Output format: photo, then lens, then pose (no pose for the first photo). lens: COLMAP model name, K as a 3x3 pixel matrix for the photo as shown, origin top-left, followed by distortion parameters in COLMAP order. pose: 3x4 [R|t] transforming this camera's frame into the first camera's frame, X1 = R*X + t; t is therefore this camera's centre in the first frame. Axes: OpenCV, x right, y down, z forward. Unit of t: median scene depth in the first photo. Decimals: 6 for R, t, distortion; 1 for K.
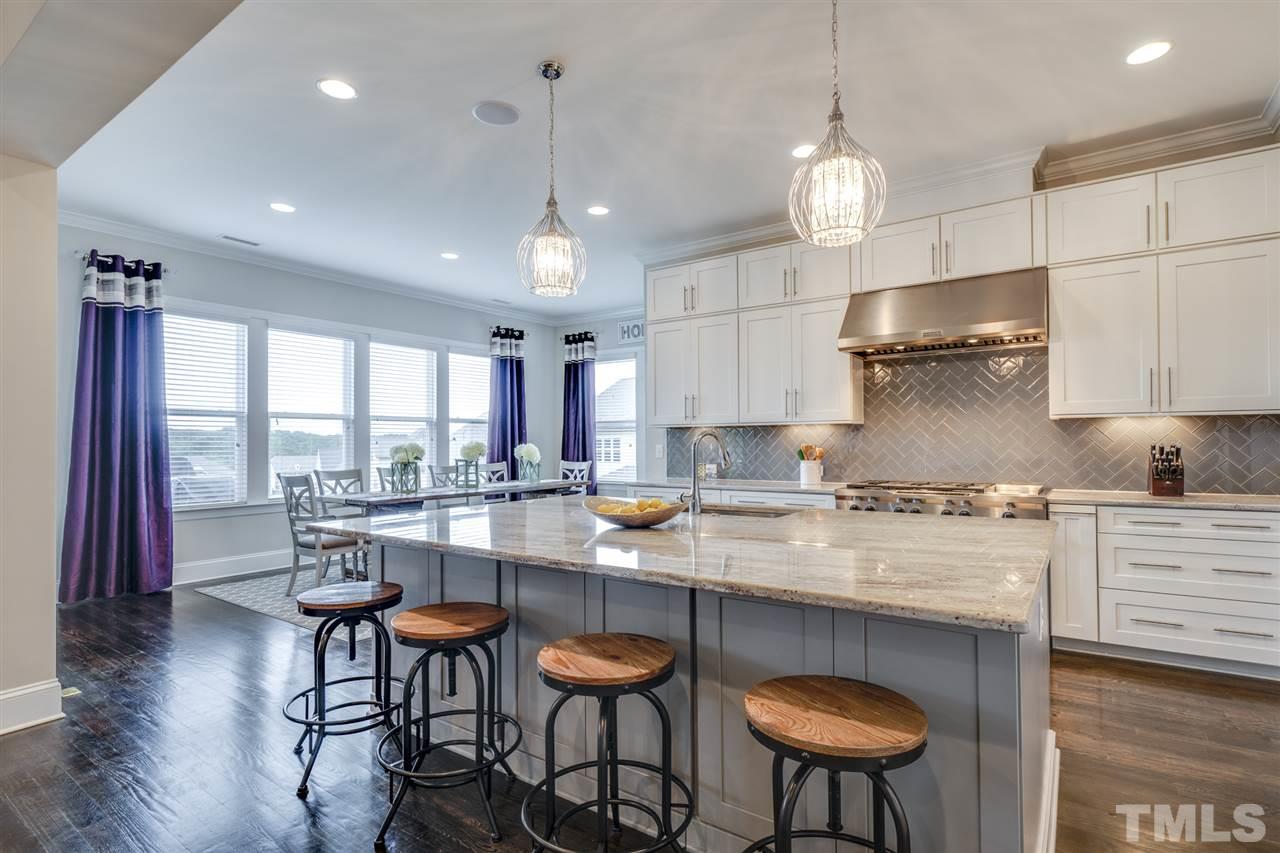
lens RADIAL K [[633.1, 0, 640.8], [0, 633.1, 434.4], [0, 0, 1]] dist [-0.002827, 0.000436]
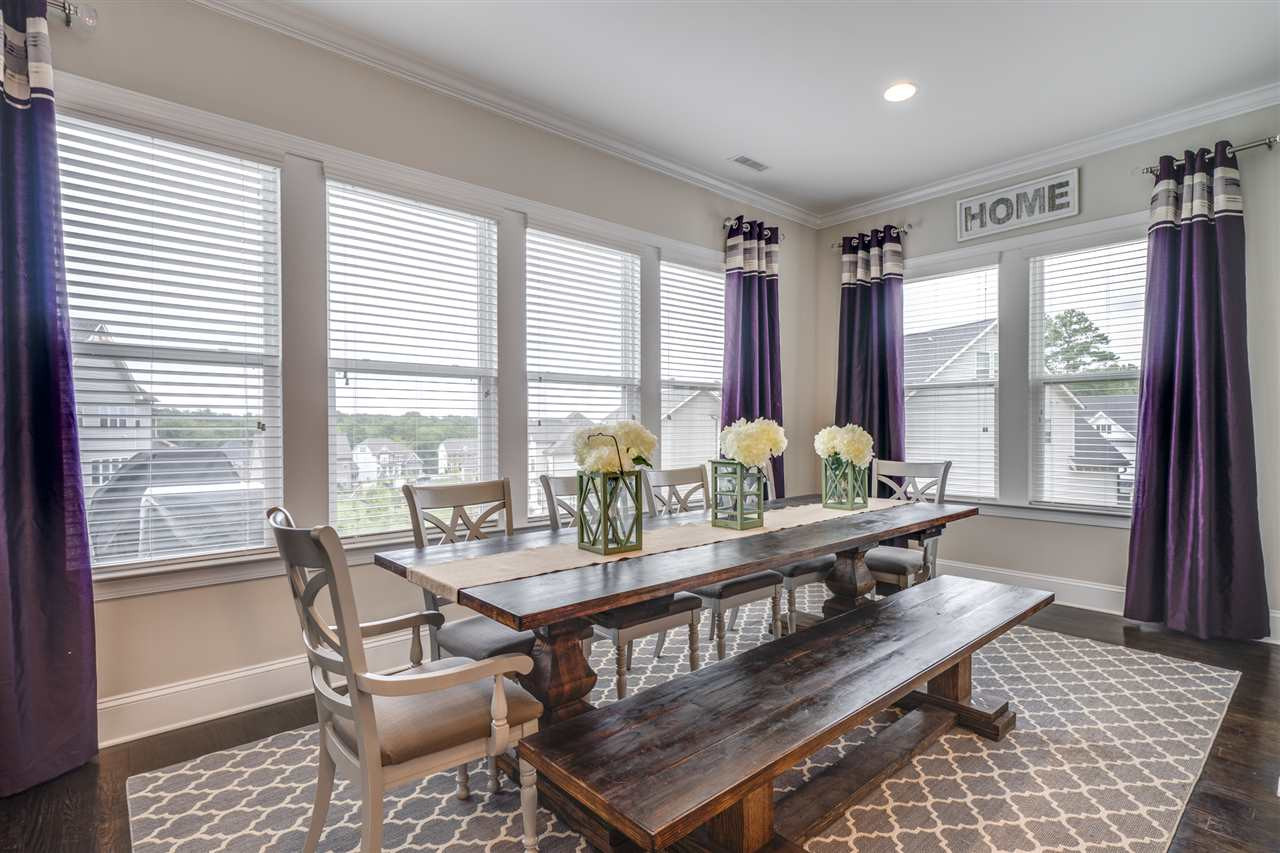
lens RADIAL K [[633.1, 0, 643.1], [0, 633.1, 427.6], [0, 0, 1]] dist [-0.002827, 0.000436]
pose [[0.975498, 0.002115, -0.219998, -0.214819], [0.000946, 0.999904, 0.013806, 0.009539], [0.220006, -0.013676, 0.975403, 0.500281]]
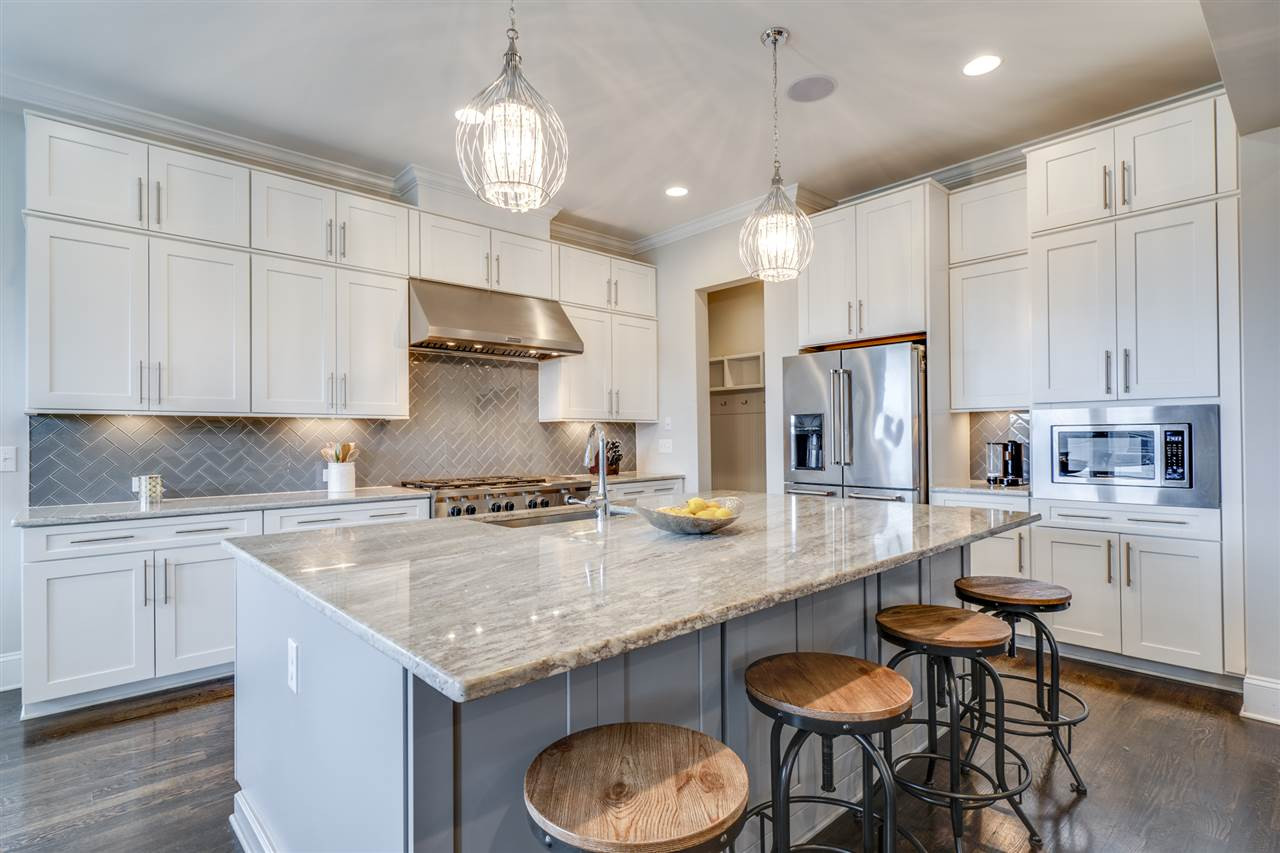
lens RADIAL K [[633.1, 0, 652.4], [0, 633.1, 428.6], [0, 0, 1]] dist [-0.002827, 0.000436]
pose [[0.185424, 0.014565, 0.982551, -0.314165], [-0.010271, 0.999864, -0.012884, 0.002385], [-0.982605, -0.007703, 0.185549, 0.314707]]
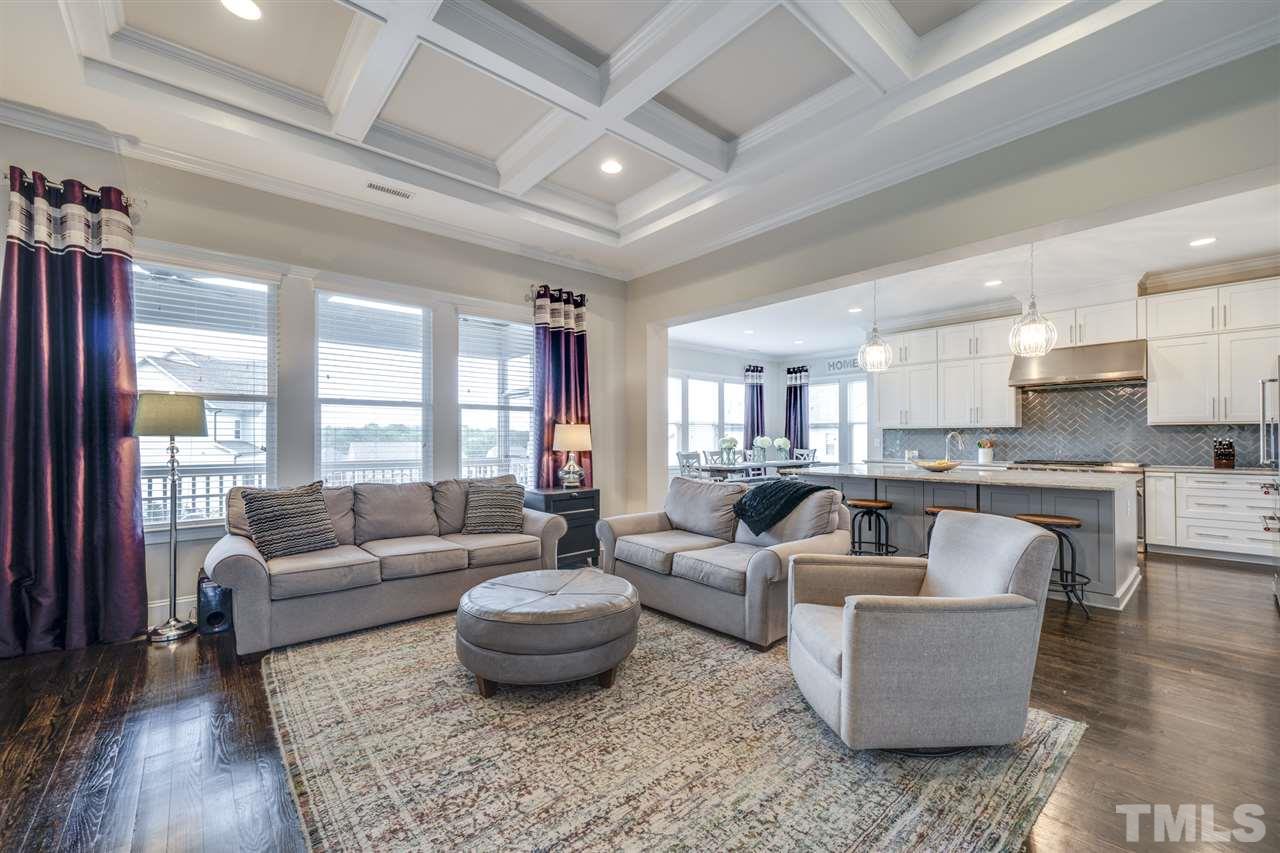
lens RADIAL K [[517.6, 0, 638.3], [0, 517.6, 436.0], [0, 0, 1]] dist [-0.001625, -0.000574]
pose [[0.971189, 0.002792, -0.238295, -0.216993], [-0.000143, 0.999938, 0.011133, -0.005468], [0.238312, -0.010778, 0.971129, -0.410311]]
